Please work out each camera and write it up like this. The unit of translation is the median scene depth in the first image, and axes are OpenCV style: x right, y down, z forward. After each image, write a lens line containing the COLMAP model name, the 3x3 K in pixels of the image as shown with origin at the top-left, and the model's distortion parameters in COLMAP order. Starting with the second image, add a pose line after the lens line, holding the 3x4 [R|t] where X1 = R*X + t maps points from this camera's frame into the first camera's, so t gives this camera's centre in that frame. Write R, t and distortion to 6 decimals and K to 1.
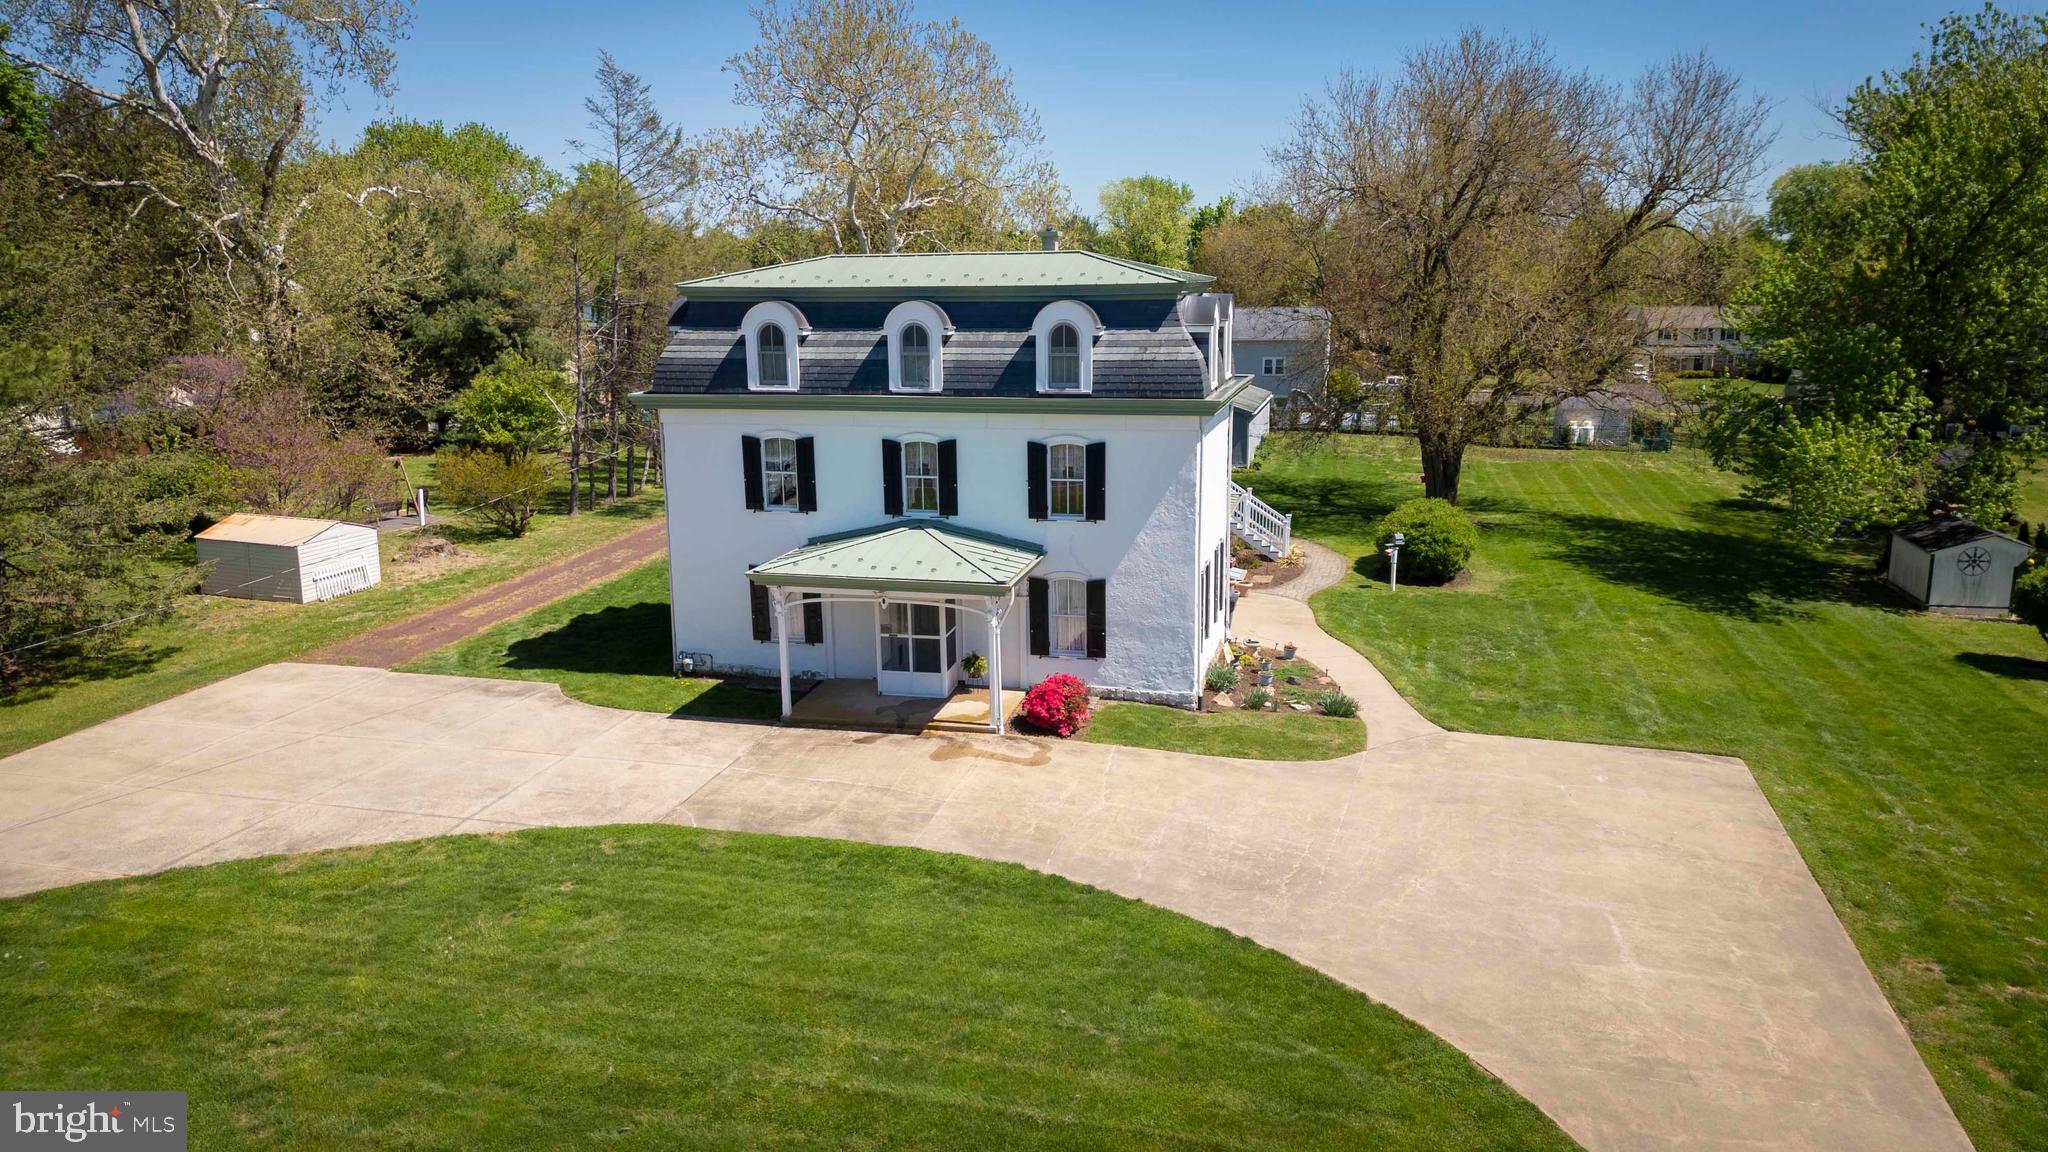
lens RADIAL K [[1443.0, 0, 1024.0], [0, 1443.0, 576.0], [0, 0, 1]] dist [0.045036, -0.038408]
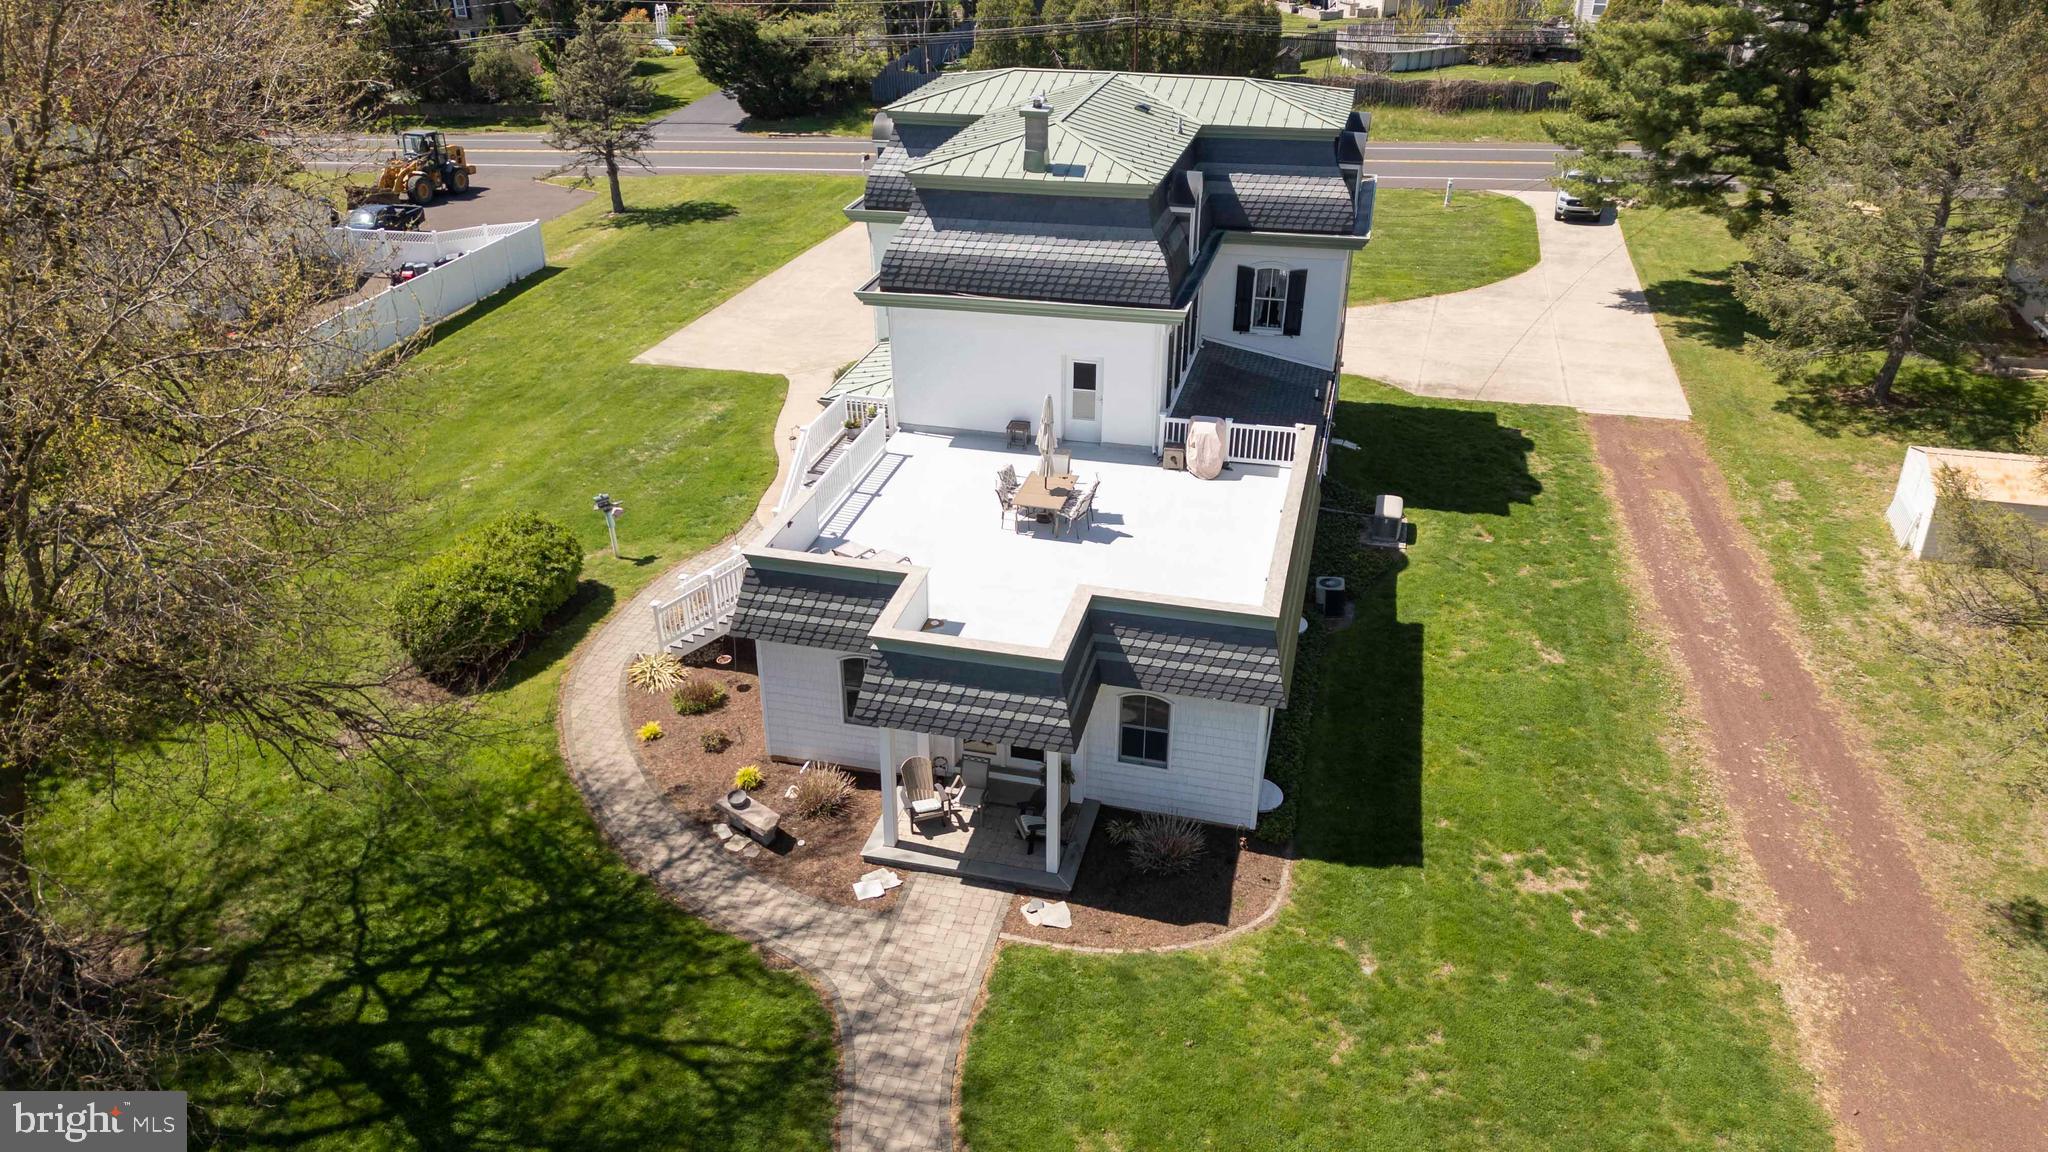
lens RADIAL K [[1430.0, 0, 1027.4], [0, 1430.0, 580.8], [0, 0, 1]] dist [0.076687, -0.077645]
pose [[-0.999917, 0.012040, 0.004566, 0.030113], [0.012146, 0.764238, 0.644820, -0.709401], [0.004274, 0.644822, -0.764321, 2.319035]]
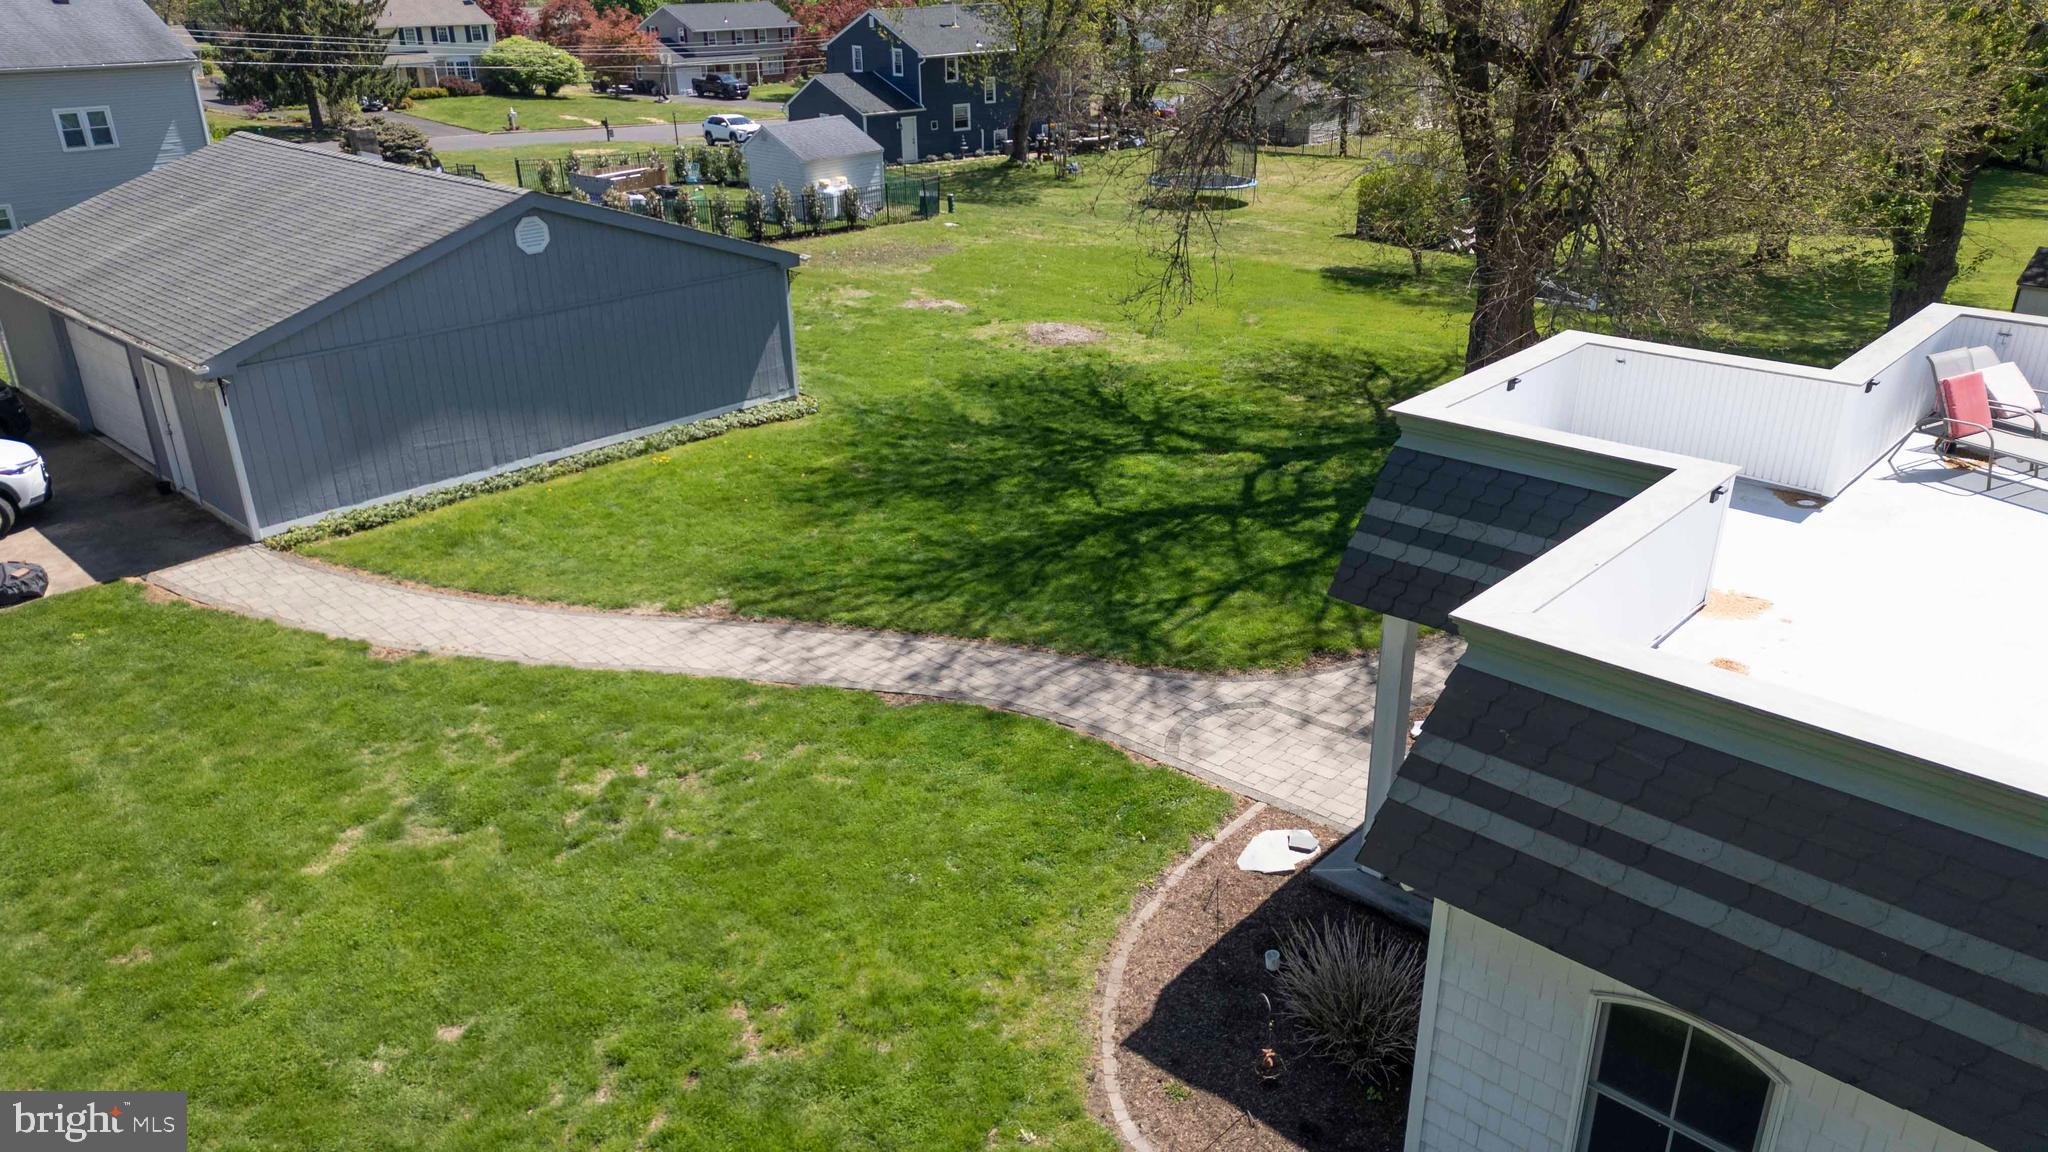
lens RADIAL K [[1437.6, 0, 1026.9], [0, 1437.6, 572.8], [0, 0, 1]] dist [0.054324, -0.046746]
pose [[0.483430, -0.341814, 0.805890, -0.345789], [0.184929, 0.939715, 0.287642, -0.295730], [-0.855627, 0.009977, 0.517498, 1.672063]]
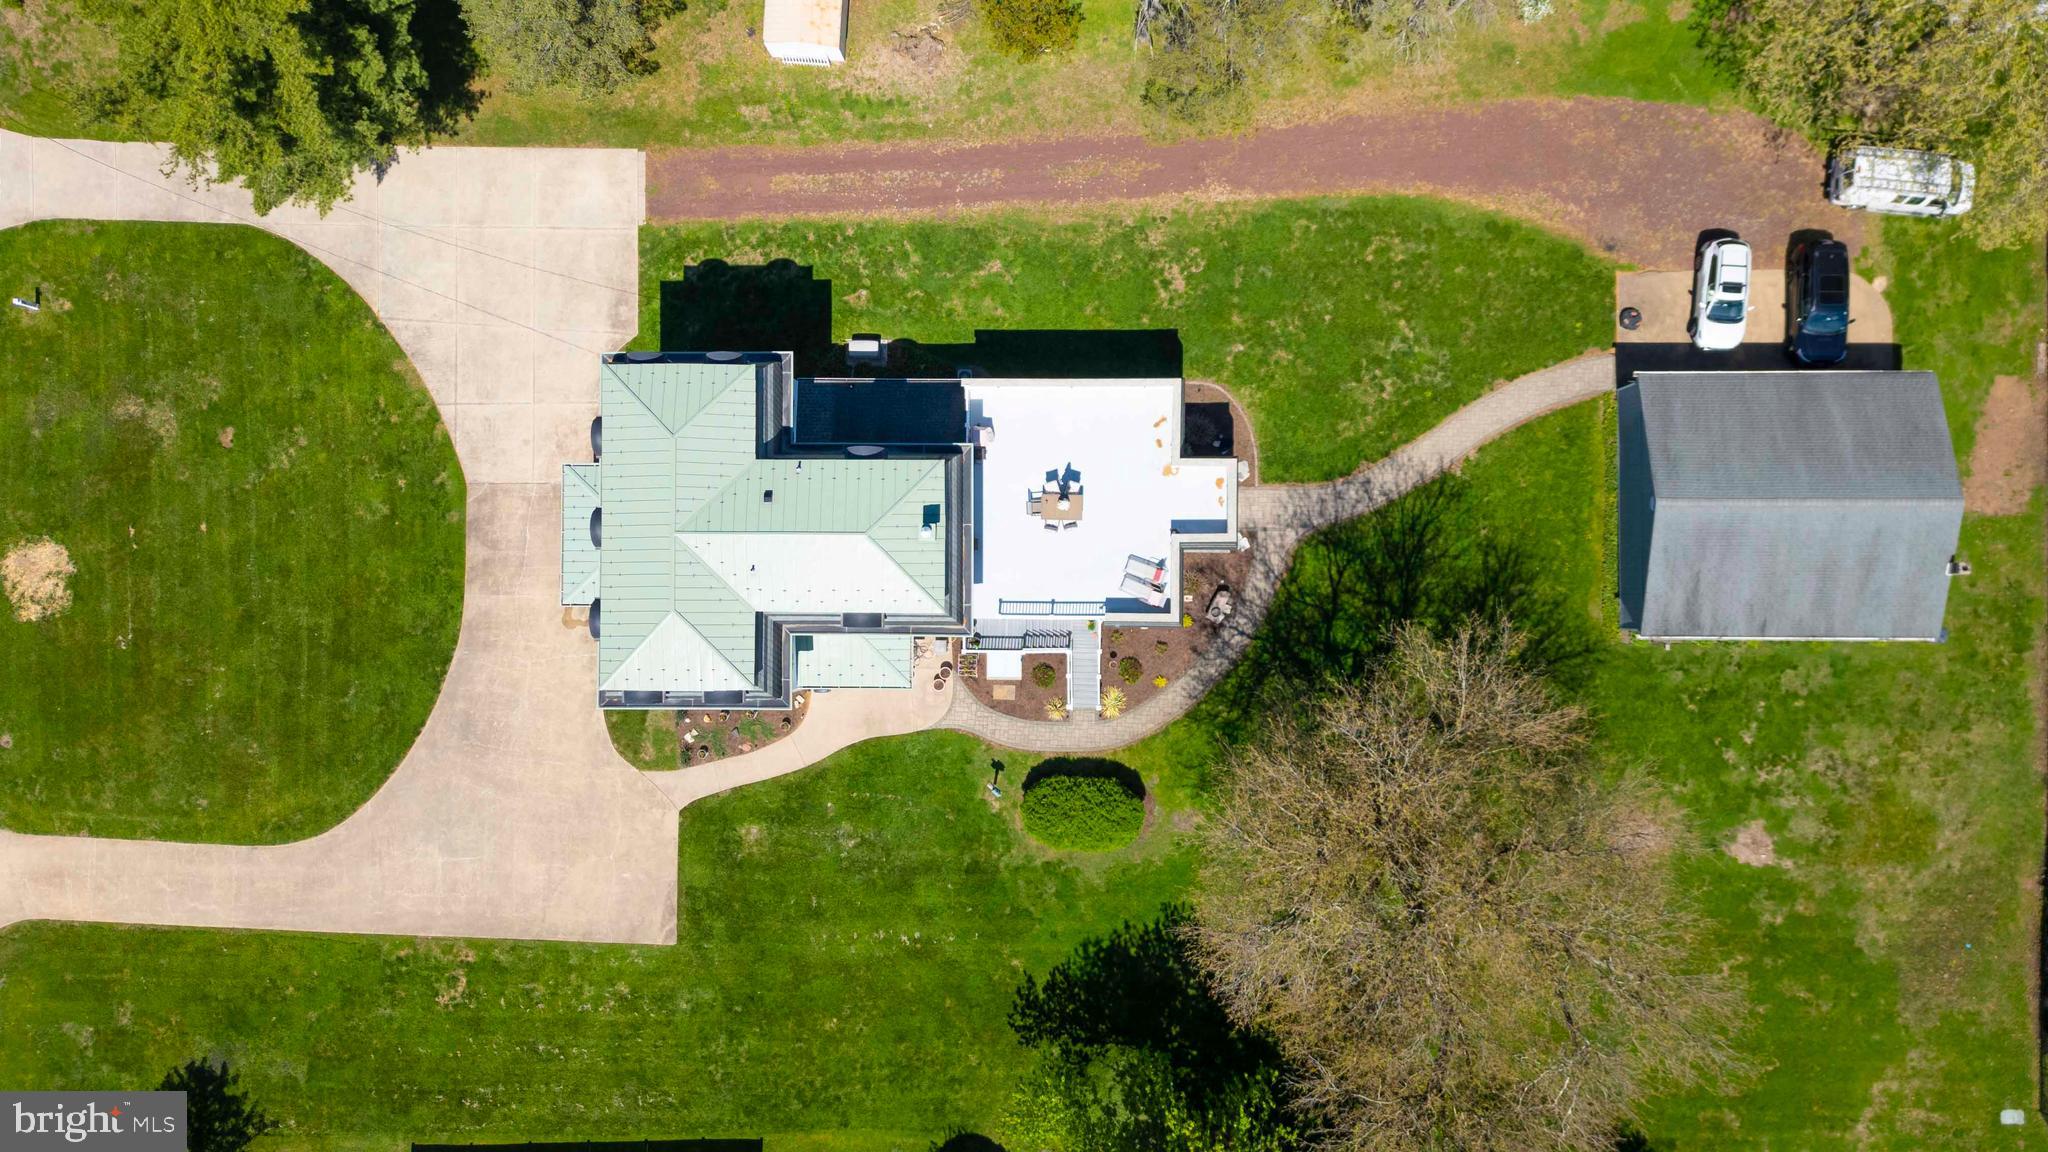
lens RADIAL K [[1437.6, 0, 1026.9], [0, 1437.6, 572.8], [0, 0, 1]] dist [0.054324, -0.046746]
pose [[0.236922, 0.971451, -0.012265, 0.114734], [-0.172032, 0.054374, 0.983590, -1.946450], [0.956176, -0.230924, 0.180003, 1.180840]]
